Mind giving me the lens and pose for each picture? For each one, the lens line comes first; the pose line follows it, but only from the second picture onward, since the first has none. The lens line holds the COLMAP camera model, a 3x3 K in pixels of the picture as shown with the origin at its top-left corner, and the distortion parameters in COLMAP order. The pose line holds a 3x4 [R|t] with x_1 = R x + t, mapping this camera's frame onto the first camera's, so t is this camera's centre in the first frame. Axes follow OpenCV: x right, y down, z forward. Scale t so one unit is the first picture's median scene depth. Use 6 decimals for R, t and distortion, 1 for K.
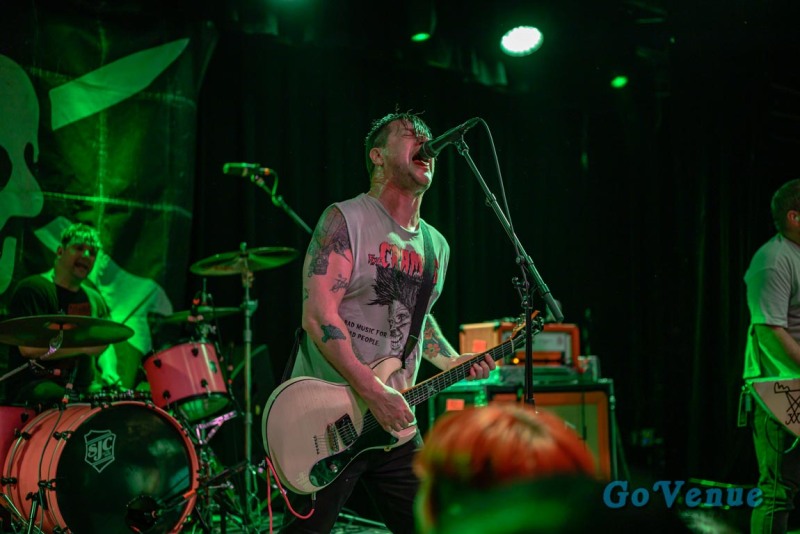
lens RADIAL K [[1154.7, 0, 400.7], [0, 1154.7, 296.2], [0, 0, 1]] dist [0.012394, -0.017635]
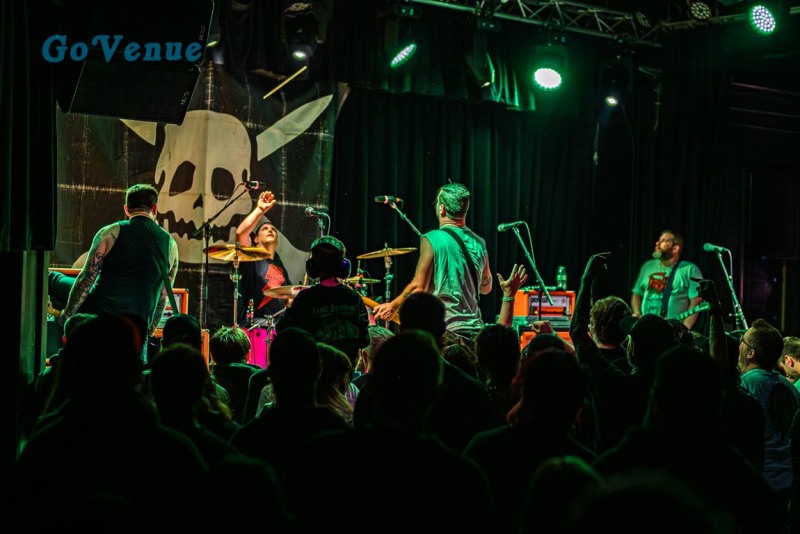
lens RADIAL K [[1729.9, 0, 400.0], [0, 1729.9, 267.0], [0, 0, 1]] dist [0.003541, -0.292441]
pose [[0.999293, 0.034136, 0.015741, -0.154843], [-0.034886, 0.998130, 0.050194, -0.142409], [-0.013998, -0.050708, 0.998615, -1.659848]]
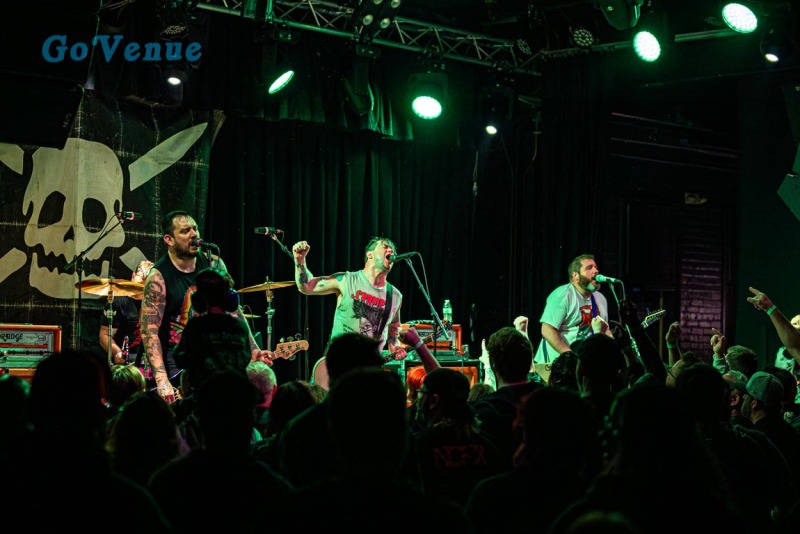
lens RADIAL K [[1729.9, 0, 400.0], [0, 1729.9, 267.0], [0, 0, 1]] dist [0.003541, -0.292441]
pose [[0.994342, 0.028456, 0.102347, -0.202394], [-0.031314, 0.999160, 0.026420, -0.131930], [-0.101509, -0.029475, 0.994398, -1.555536]]
